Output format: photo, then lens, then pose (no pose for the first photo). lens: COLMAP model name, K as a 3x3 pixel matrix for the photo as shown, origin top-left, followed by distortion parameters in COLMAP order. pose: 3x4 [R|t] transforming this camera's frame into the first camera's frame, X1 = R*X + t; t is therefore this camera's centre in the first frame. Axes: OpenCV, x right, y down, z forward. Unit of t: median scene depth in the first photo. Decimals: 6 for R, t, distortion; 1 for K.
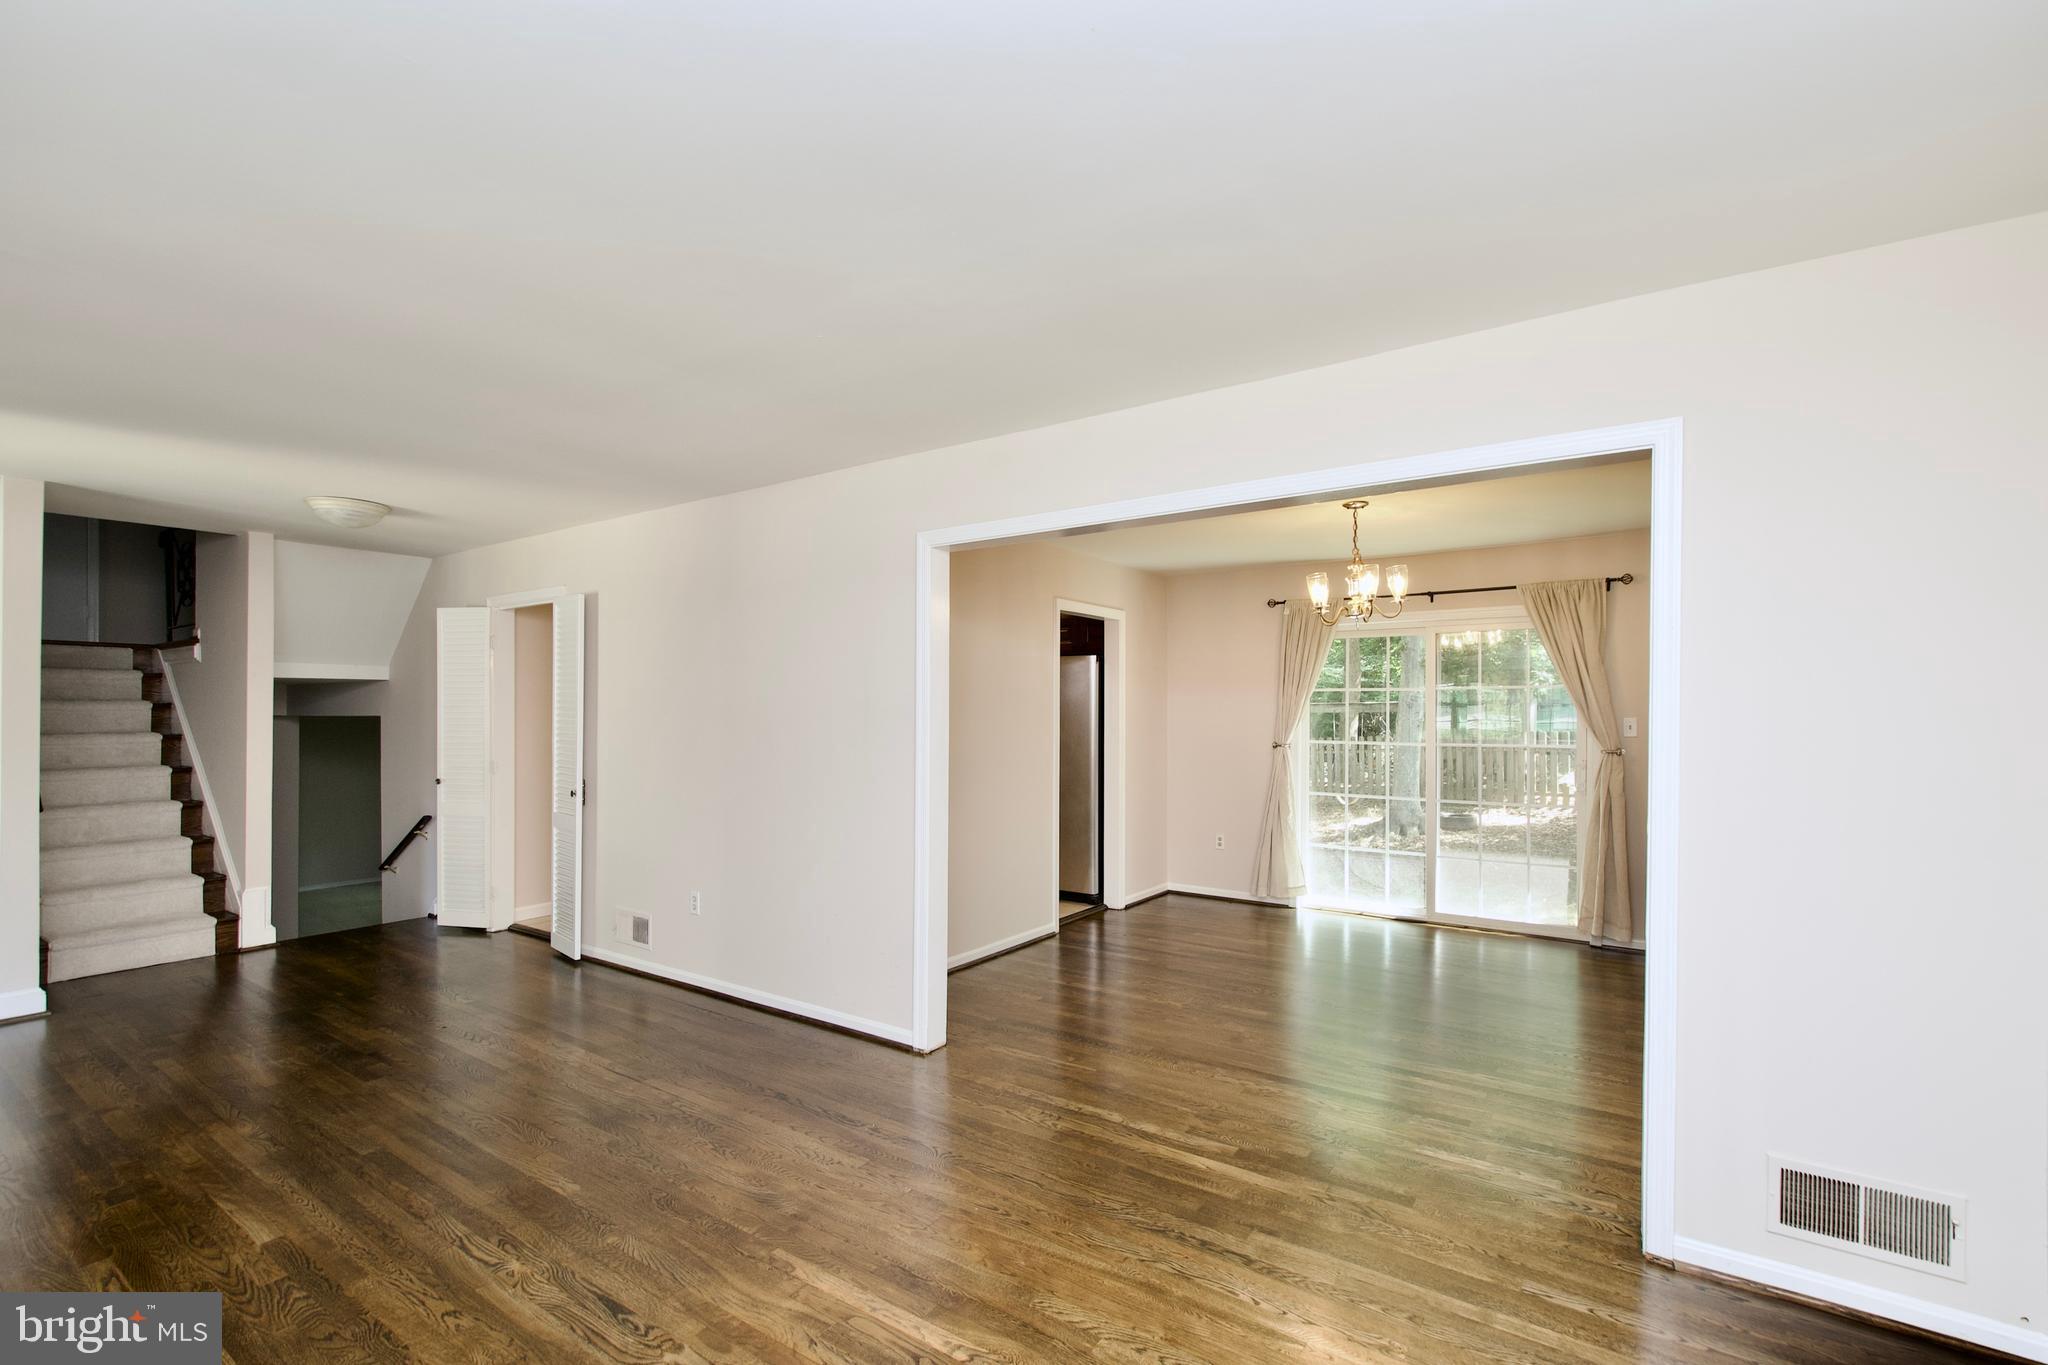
lens RADIAL K [[905.7, 0, 1040.3], [0, 905.7, 713.0], [0, 0, 1]] dist [0.006127, -0.005370]
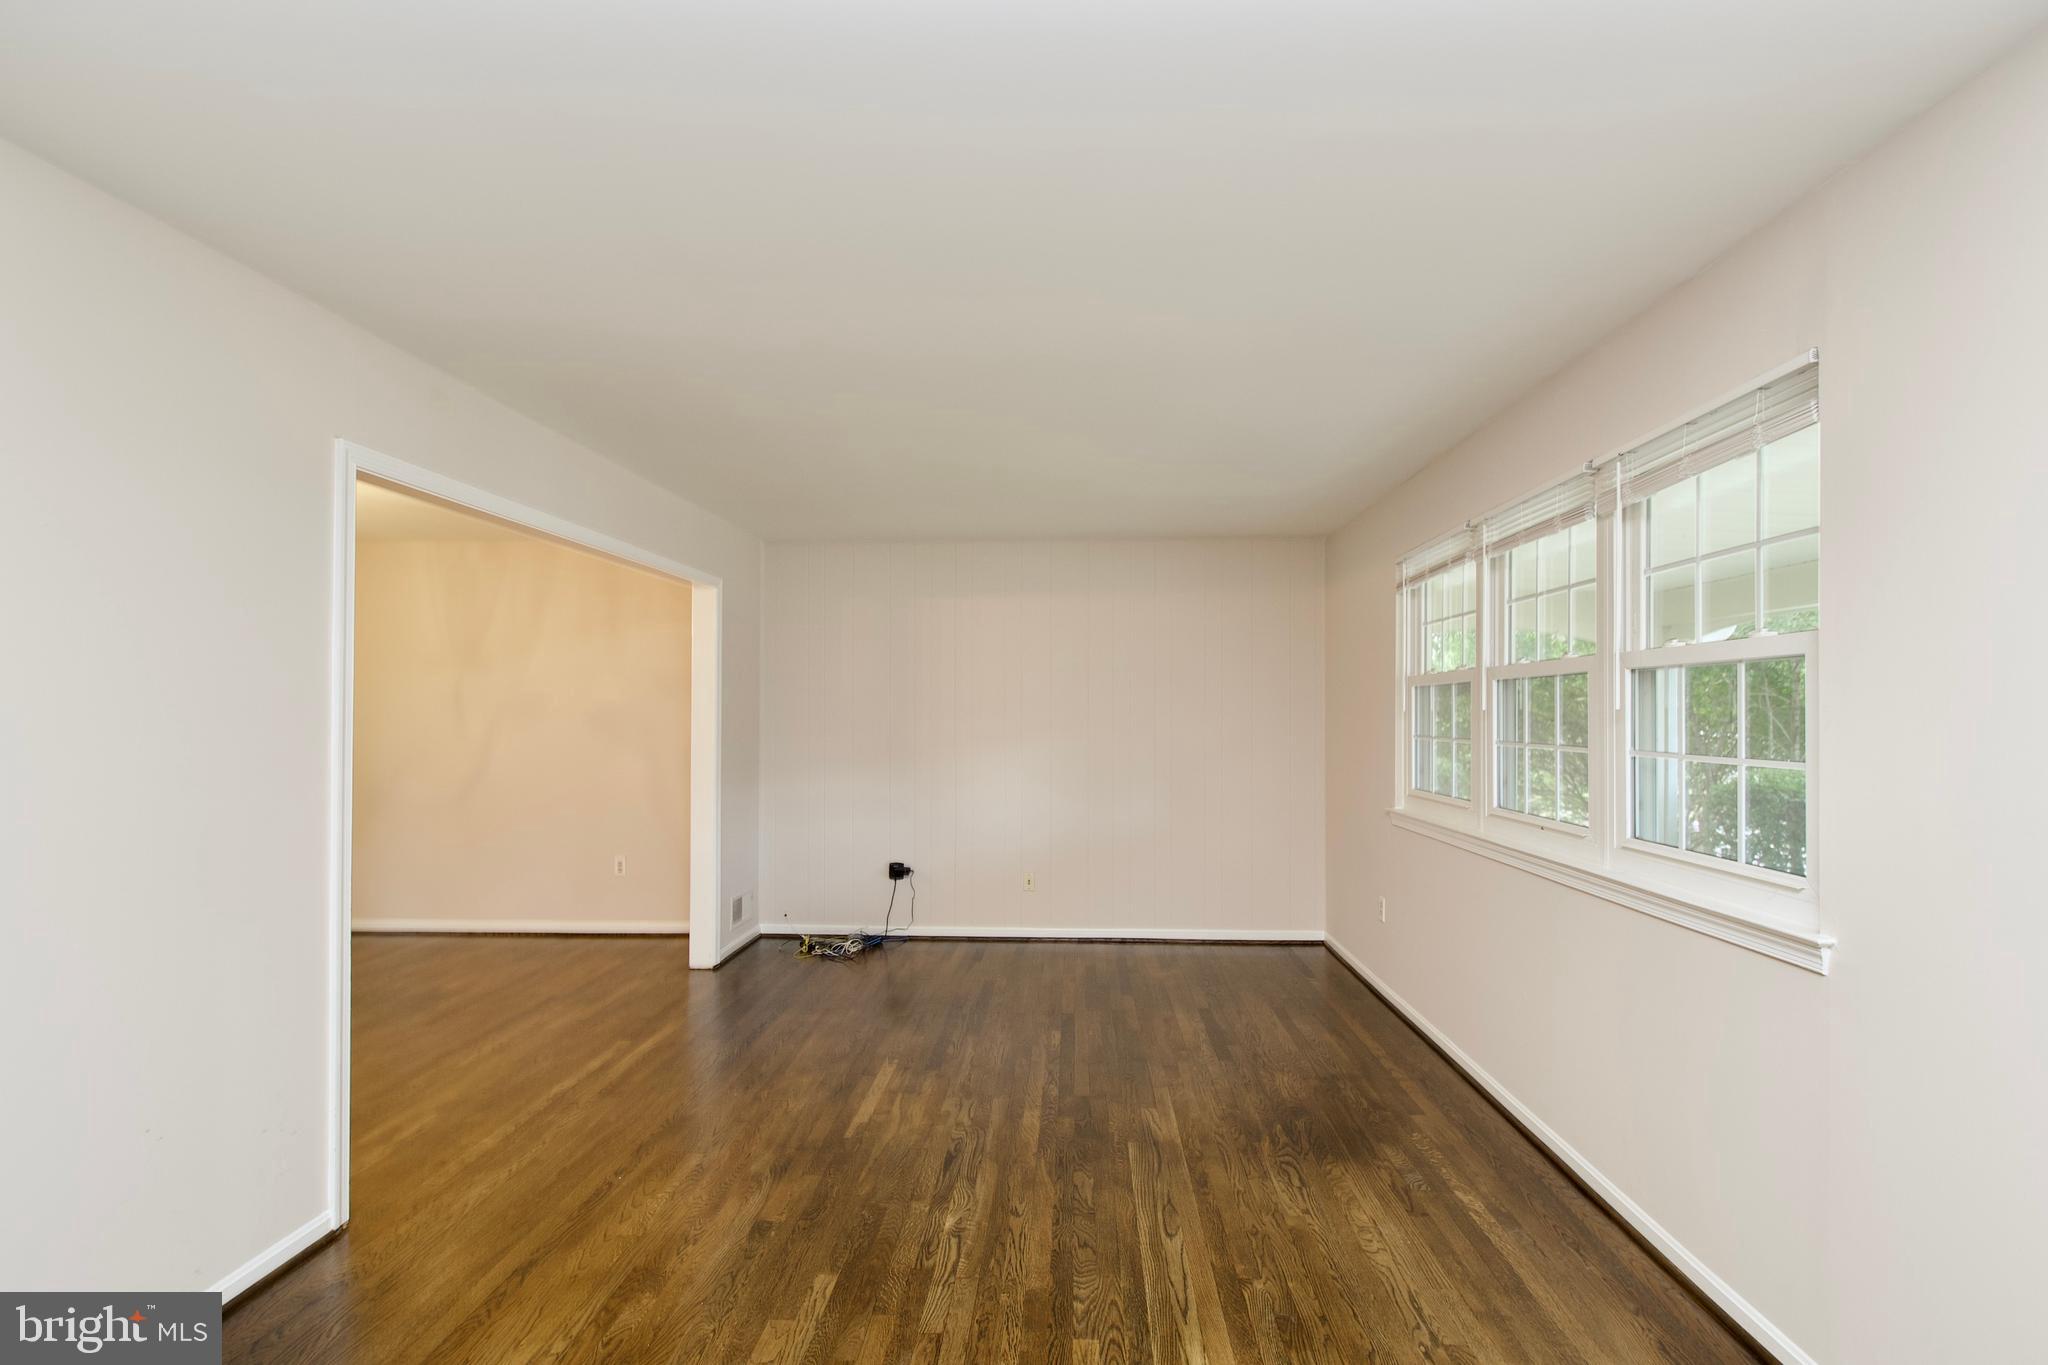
lens RADIAL K [[905.7, 0, 1040.3], [0, 905.7, 713.0], [0, 0, 1]] dist [0.006127, -0.005370]
pose [[-0.530586, -0.000883, 0.847631, -0.561256], [-0.001251, 0.999999, 0.000258, -0.000387], [-0.847630, -0.000923, -0.530587, 0.536634]]
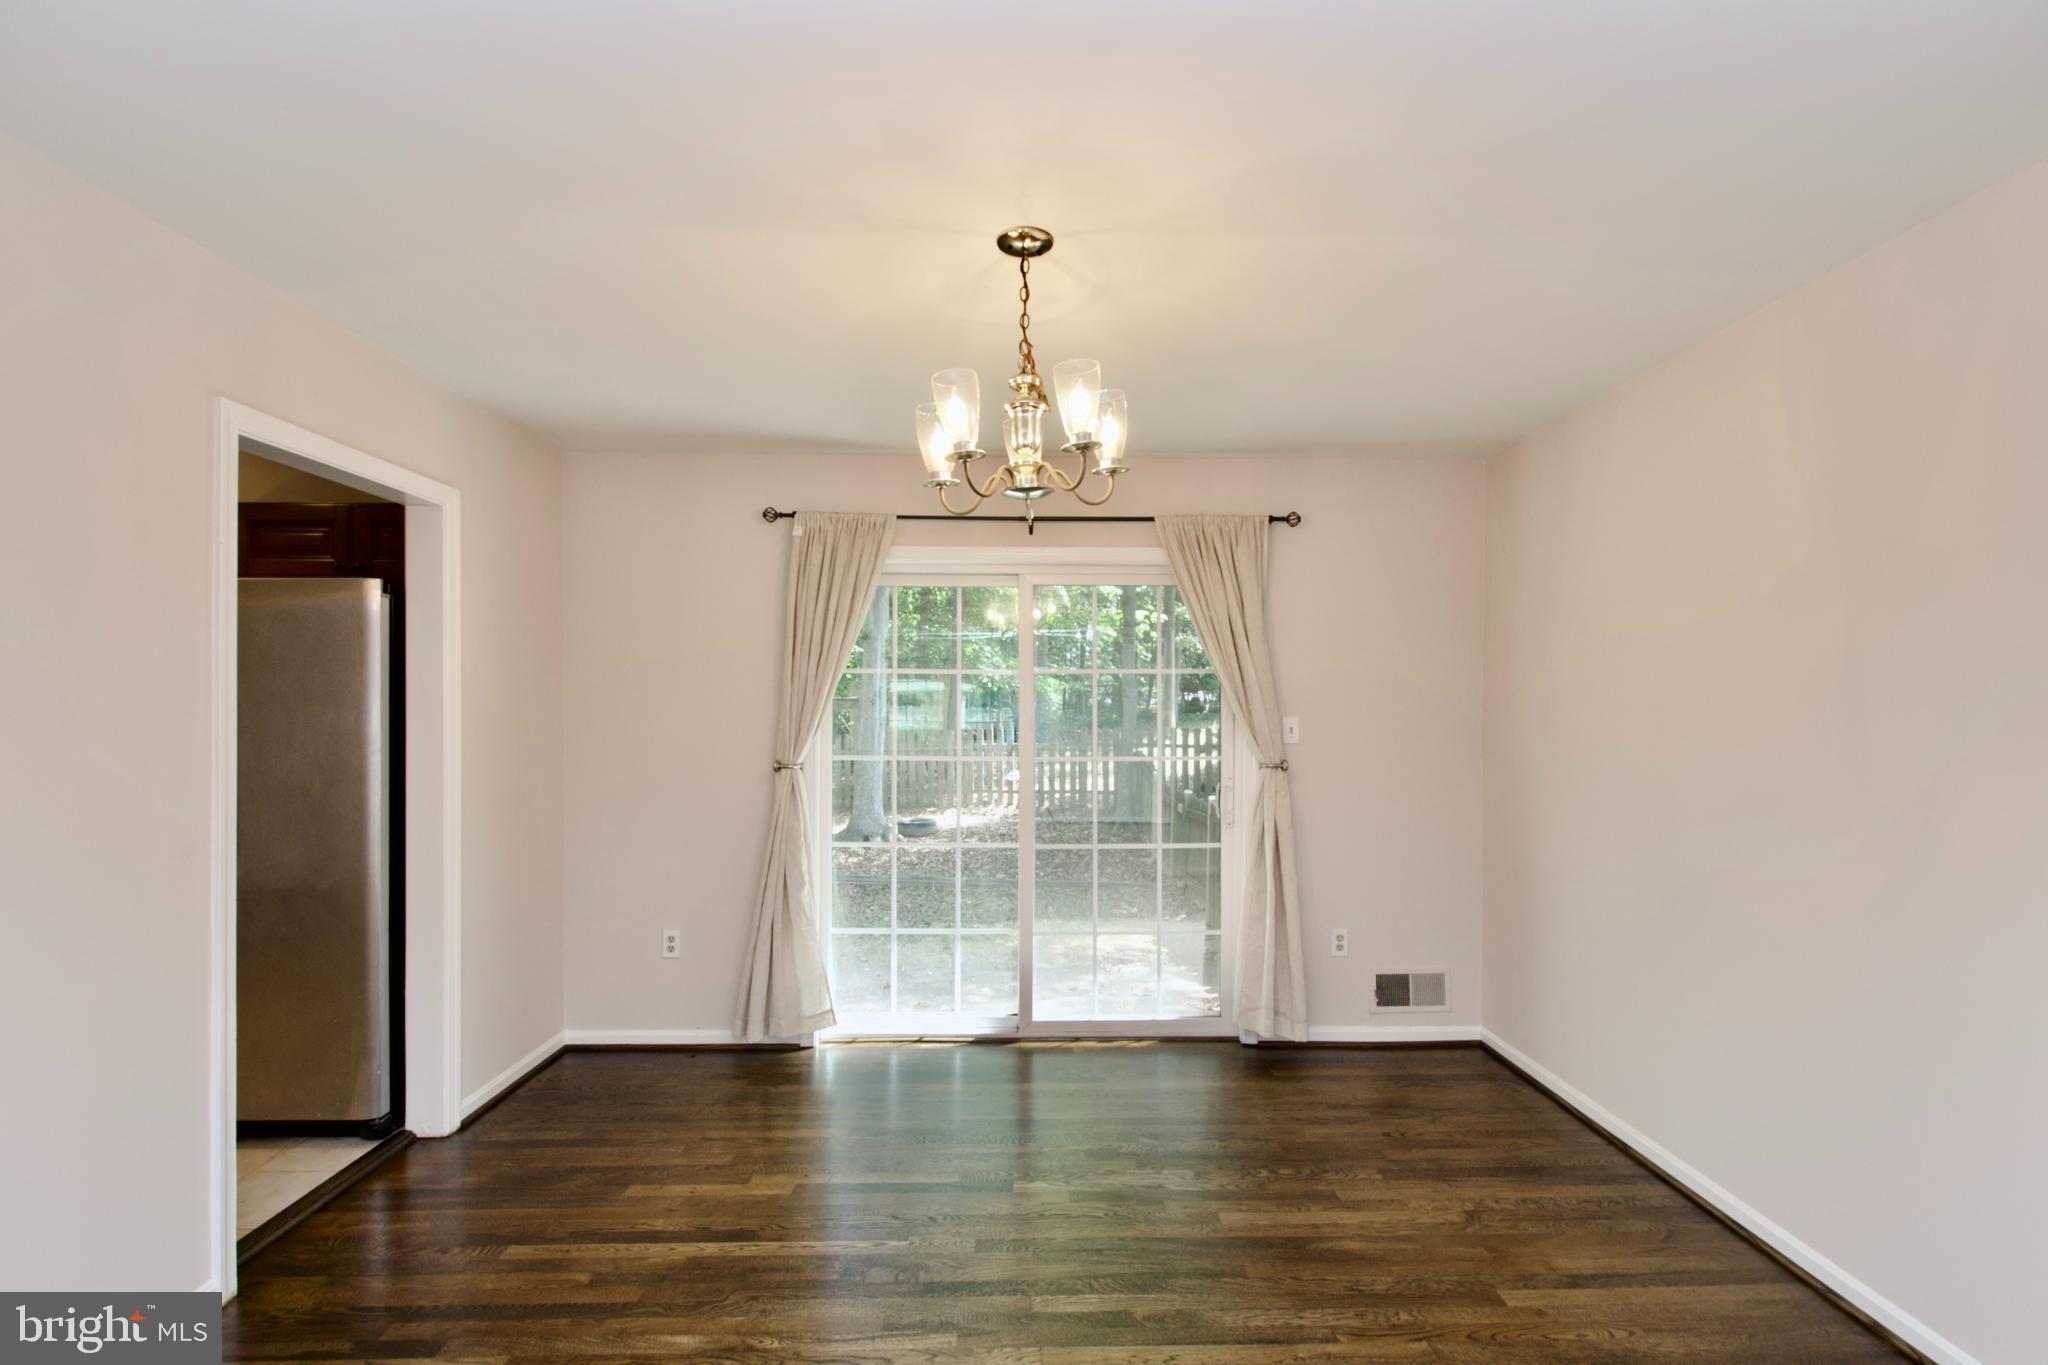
lens RADIAL K [[905.7, 0, 1040.3], [0, 905.7, 713.0], [0, 0, 1]] dist [0.006127, -0.005370]
pose [[0.815875, -0.001575, 0.578227, 0.068409], [-0.000237, 0.999995, 0.003057, 0.000246], [-0.578229, -0.002631, 0.815870, 0.456416]]
